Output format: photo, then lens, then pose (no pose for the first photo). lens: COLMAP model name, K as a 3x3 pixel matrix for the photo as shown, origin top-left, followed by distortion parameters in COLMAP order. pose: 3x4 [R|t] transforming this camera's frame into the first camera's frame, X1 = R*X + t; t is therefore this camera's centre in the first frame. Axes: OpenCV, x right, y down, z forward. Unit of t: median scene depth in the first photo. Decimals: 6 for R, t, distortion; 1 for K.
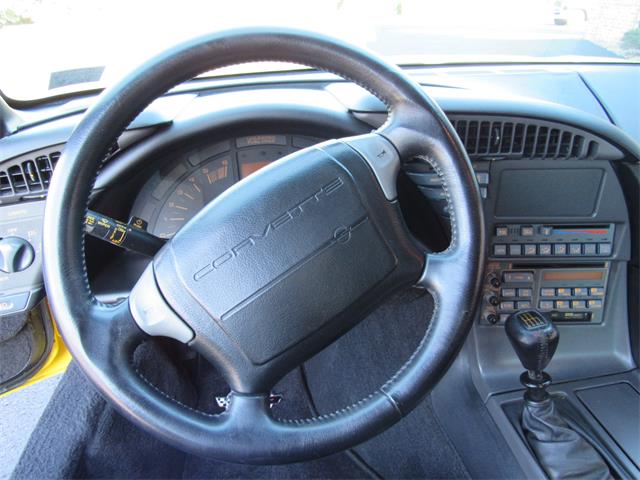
lens RADIAL K [[462.1, 0, 318.6], [0, 462.1, 230.2], [0, 0, 1]] dist [-0.031458, 0.005185]
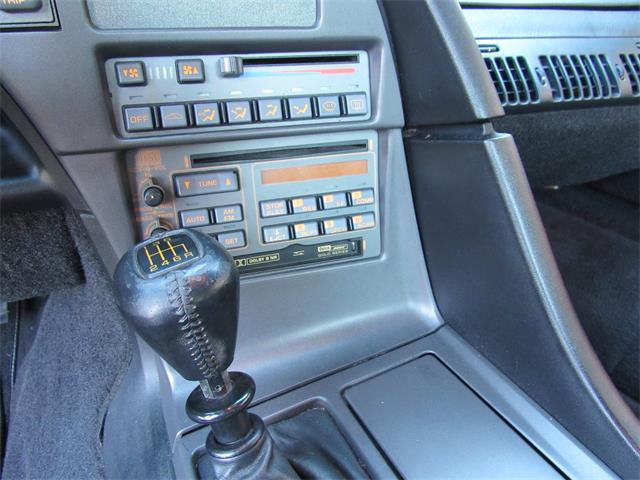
lens RADIAL K [[462.1, 0, 318.6], [0, 462.1, 230.2], [0, 0, 1]] dist [-0.031458, 0.005185]
pose [[0.943428, -0.125705, 0.306825, 0.390346], [0.122523, 0.992021, 0.029693, 0.151414], [-0.308110, 0.009580, 0.951303, 0.499239]]
